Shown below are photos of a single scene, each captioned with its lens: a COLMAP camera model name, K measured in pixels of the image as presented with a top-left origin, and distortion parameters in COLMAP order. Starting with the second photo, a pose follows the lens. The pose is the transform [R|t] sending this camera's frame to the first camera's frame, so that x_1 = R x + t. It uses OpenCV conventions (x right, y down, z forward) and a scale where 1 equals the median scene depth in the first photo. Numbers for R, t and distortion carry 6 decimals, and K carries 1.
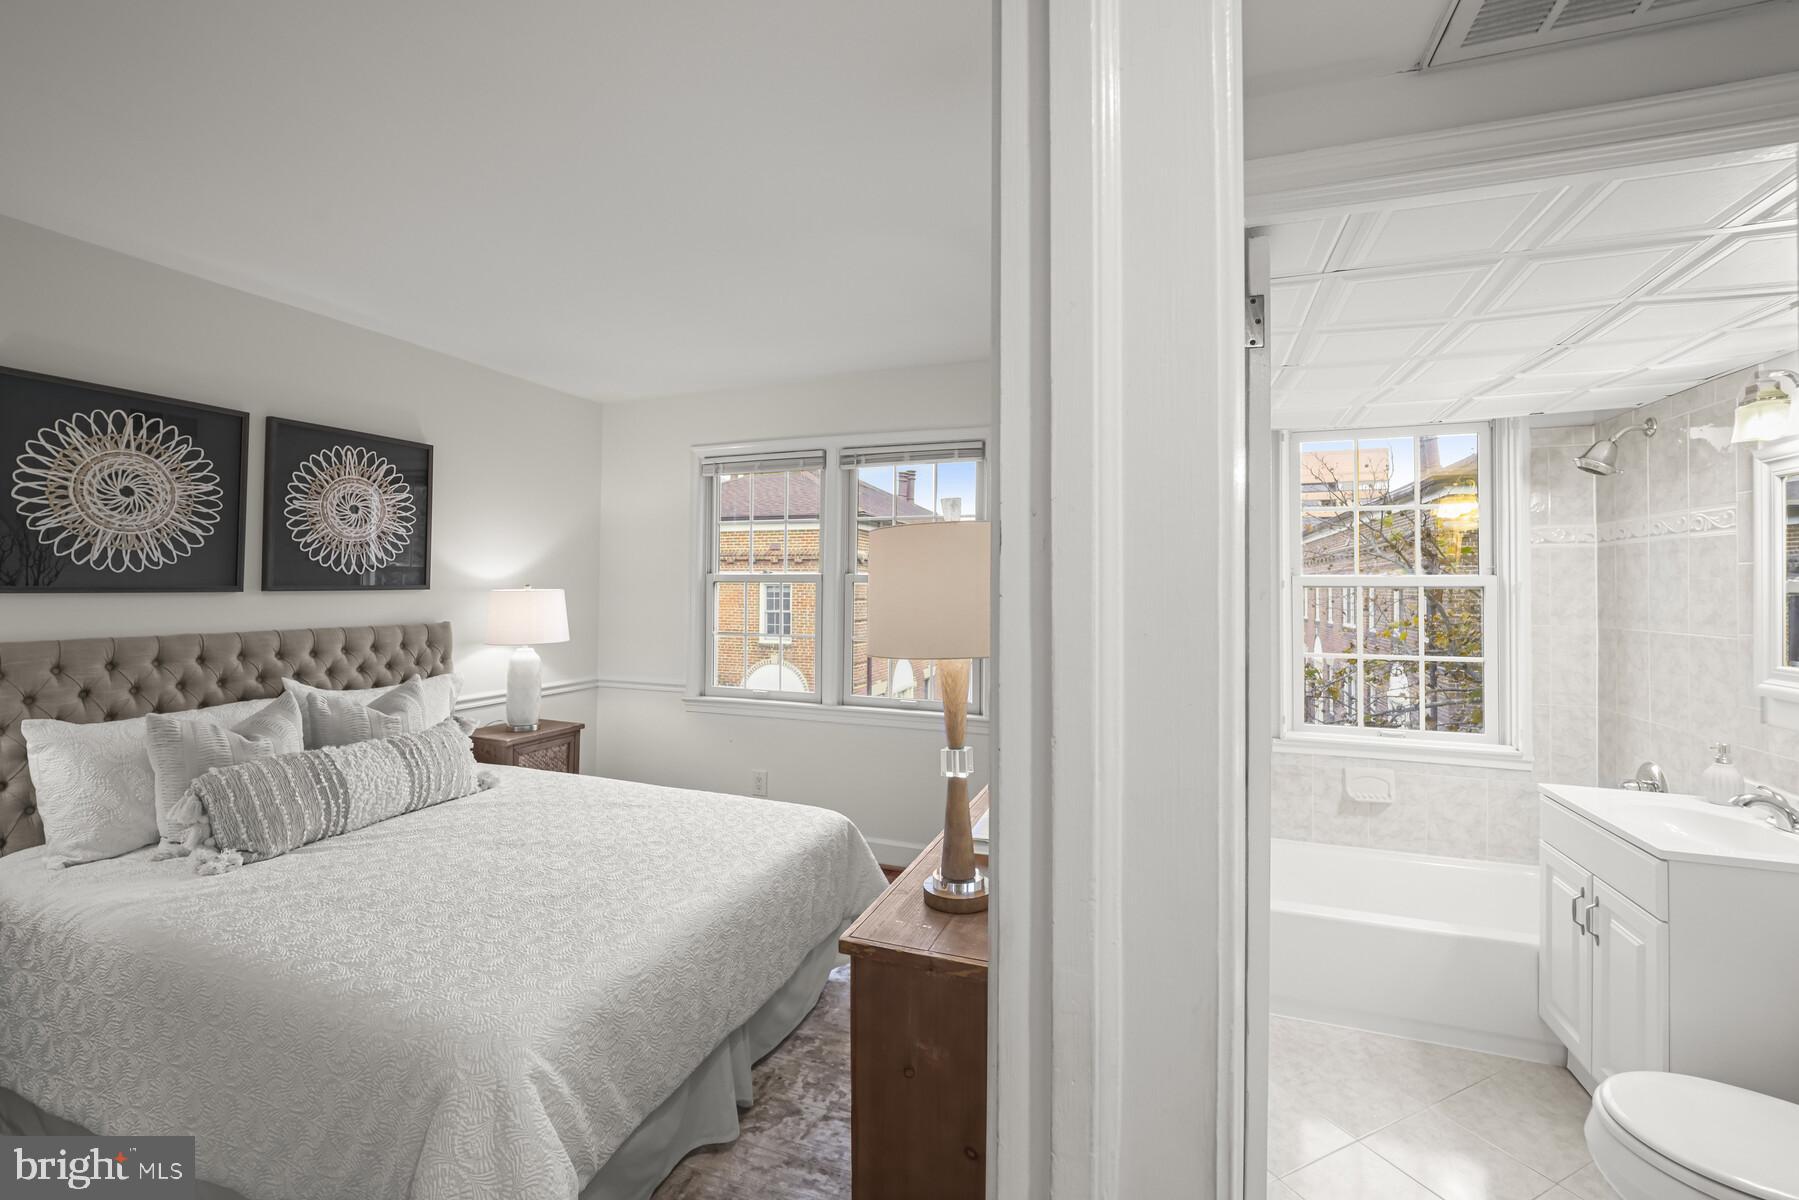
lens RADIAL K [[731.6, 0, 893.4], [0, 731.6, 573.1], [0, 0, 1]] dist [-0.012702, -0.000685]
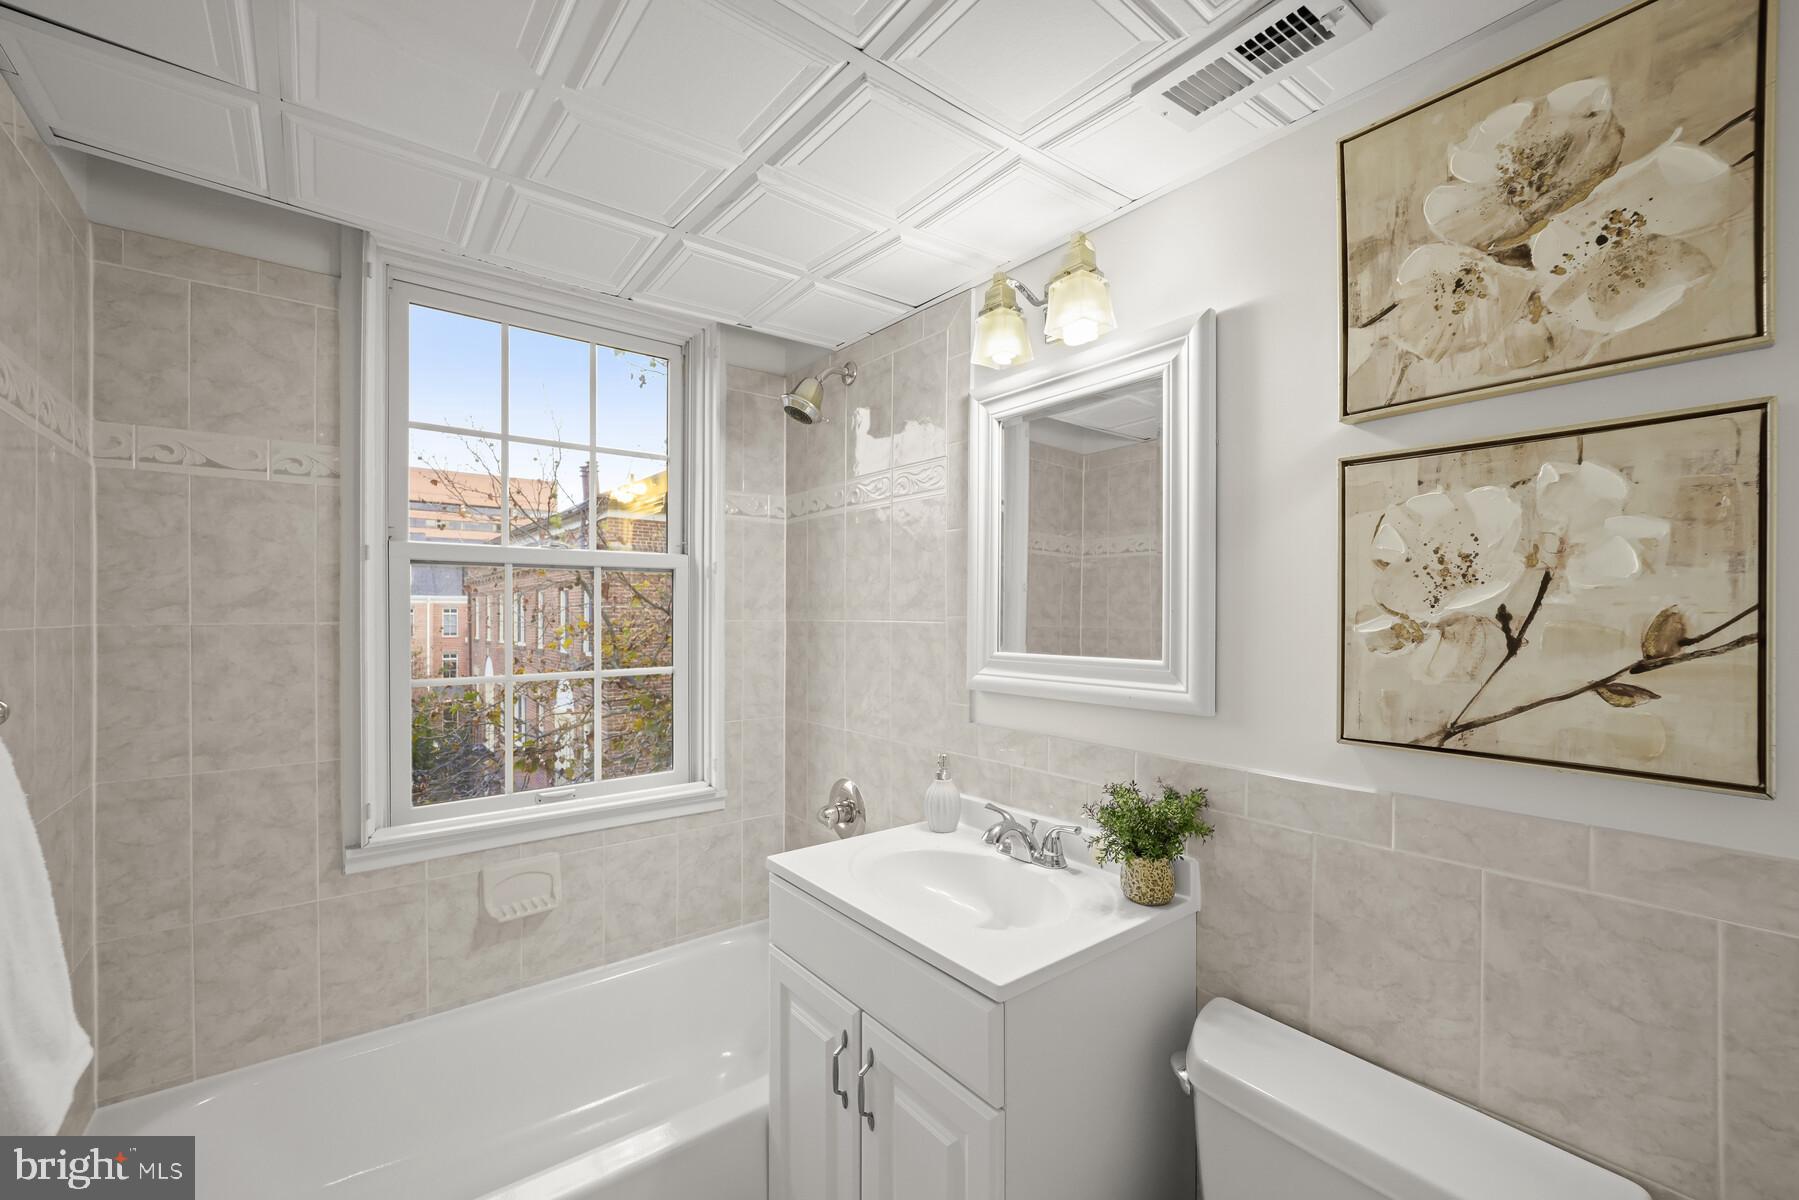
lens RADIAL K [[731.6, 0, 902.8], [0, 731.6, 612.2], [0, 0, 1]] dist [-0.012702, -0.000685]
pose [[0.505533, -0.006543, 0.862782, 0.292670], [-0.015001, 0.999753, 0.016371, 0.045671], [-0.862677, -0.021219, 0.505311, 0.423167]]
